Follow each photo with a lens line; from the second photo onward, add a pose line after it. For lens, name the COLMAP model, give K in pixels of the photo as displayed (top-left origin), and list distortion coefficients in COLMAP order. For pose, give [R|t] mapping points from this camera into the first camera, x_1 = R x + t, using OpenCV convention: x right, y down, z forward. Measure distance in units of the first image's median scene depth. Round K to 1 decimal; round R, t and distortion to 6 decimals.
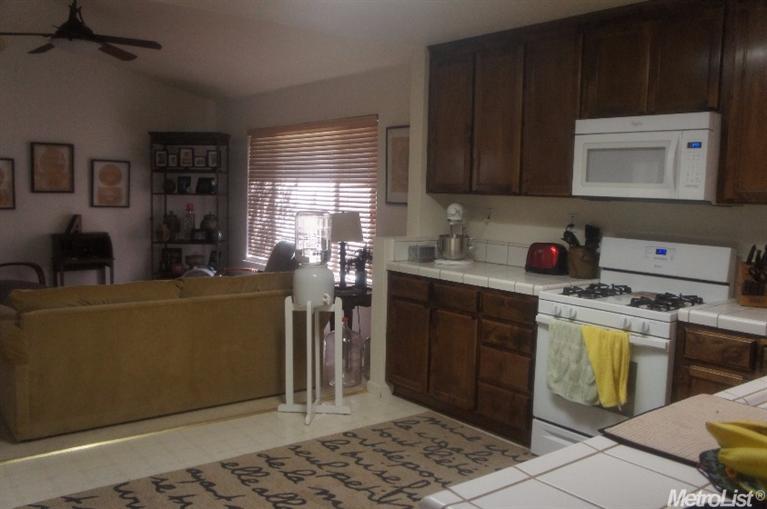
lens RADIAL K [[682.2, 0, 396.0], [0, 682.2, 256.1], [0, 0, 1]] dist [-0.141754, 0.174204]
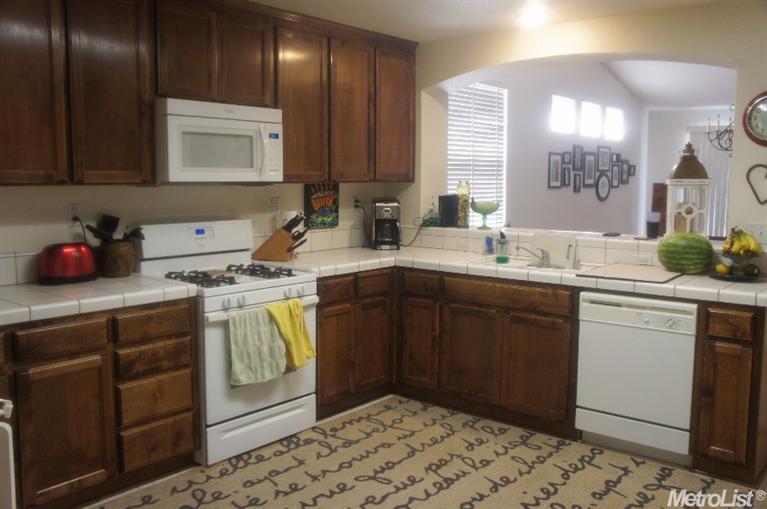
lens RADIAL K [[682.2, 0, 396.0], [0, 682.2, 256.1], [0, 0, 1]] dist [-0.141754, 0.174204]
pose [[-0.213607, -0.141097, 0.966677, -0.701776], [0.082169, 0.983414, 0.161697, -0.114986], [-0.973458, 0.113971, -0.198471, 0.913486]]
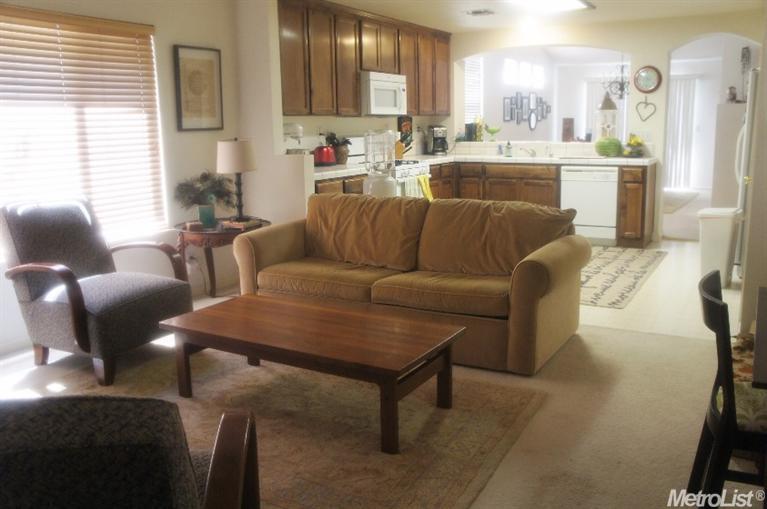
lens RADIAL K [[682.2, 0, 396.0], [0, 682.2, 256.1], [0, 0, 1]] dist [-0.141754, 0.174204]
pose [[-0.384468, -0.197540, 0.901755, -1.502306], [0.094347, 0.963313, 0.251251, -0.176624], [-0.918304, 0.181676, -0.351726, 1.681504]]
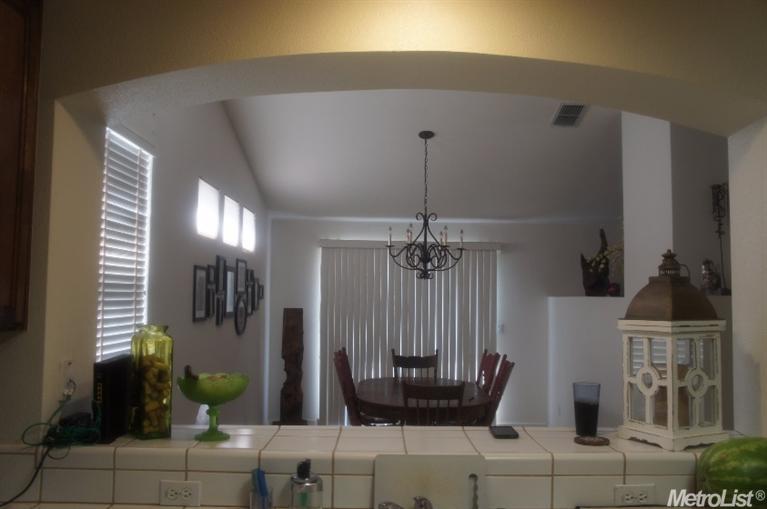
lens RADIAL K [[682.2, 0, 396.0], [0, 682.2, 256.1], [0, 0, 1]] dist [-0.141754, 0.174204]
pose [[-0.791082, 0.003788, 0.611698, 0.109682], [0.027266, 0.999205, 0.029074, -0.100649], [-0.611102, 0.039678, -0.790557, 0.815113]]
